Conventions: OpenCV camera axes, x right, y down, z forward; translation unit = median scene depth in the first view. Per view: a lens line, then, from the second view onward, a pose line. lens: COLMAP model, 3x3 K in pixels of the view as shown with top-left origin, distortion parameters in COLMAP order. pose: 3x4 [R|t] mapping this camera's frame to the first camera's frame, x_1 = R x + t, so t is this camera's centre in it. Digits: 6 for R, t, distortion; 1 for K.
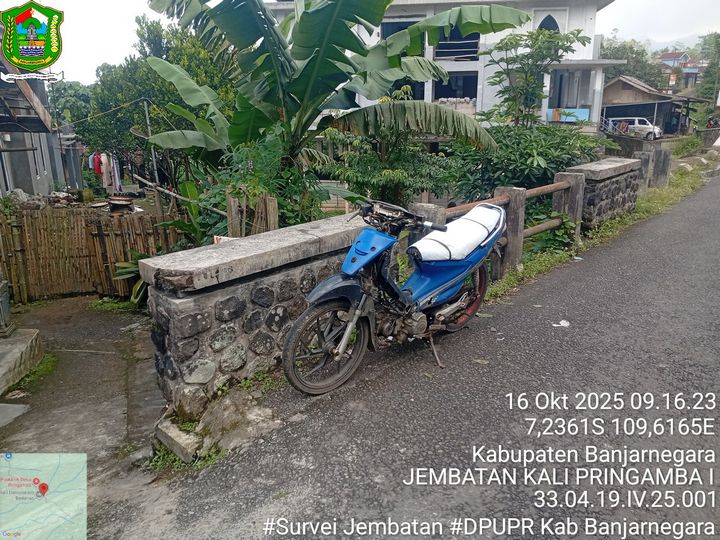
lens RADIAL K [[553.7, 0, 360.0], [0, 553.7, 270.0], [0, 0, 1]] dist [0.100942, -0.174805]
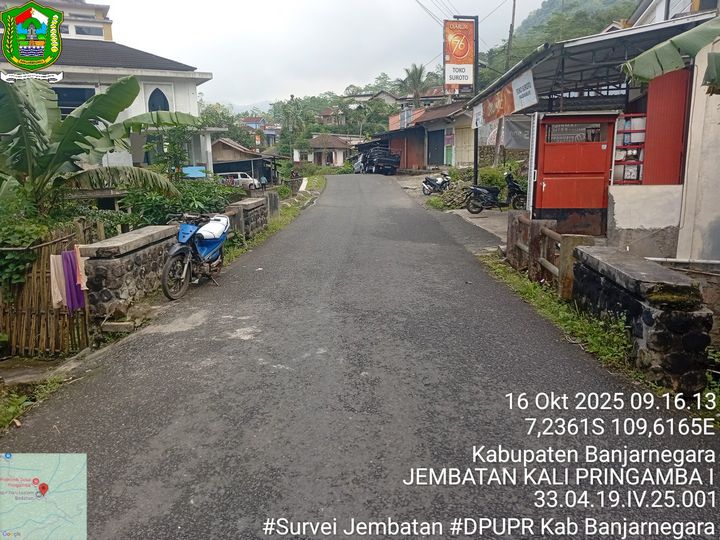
lens RADIAL K [[553.7, 0, 360.0], [0, 553.7, 270.0], [0, 0, 1]] dist [0.100942, -0.174805]
pose [[0.785951, -0.131081, 0.604235, -0.348353], [0.187384, 0.981805, -0.030748, 0.132692], [-0.589210, 0.137390, 0.796213, -0.515953]]
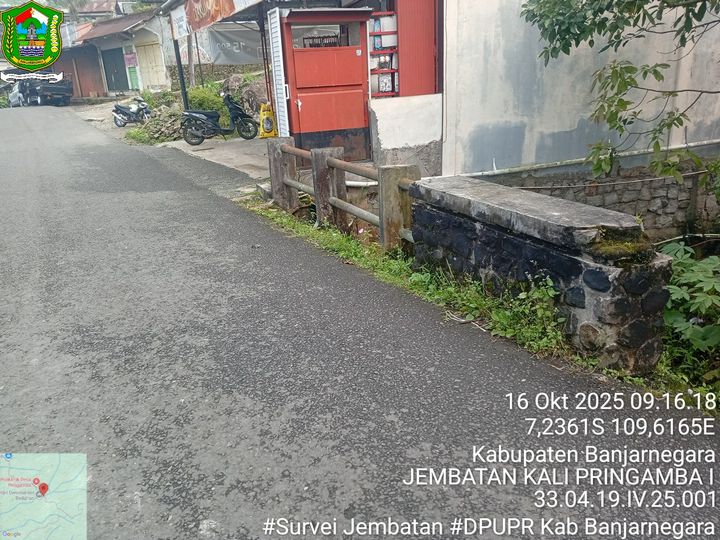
lens RADIAL K [[553.7, 0, 360.0], [0, 553.7, 270.0], [0, 0, 1]] dist [0.100942, -0.174805]
pose [[0.360841, -0.330443, 0.872125, -0.185639], [0.313903, 0.923599, 0.220069, 0.074116], [-0.878213, 0.194352, 0.436999, -0.262626]]
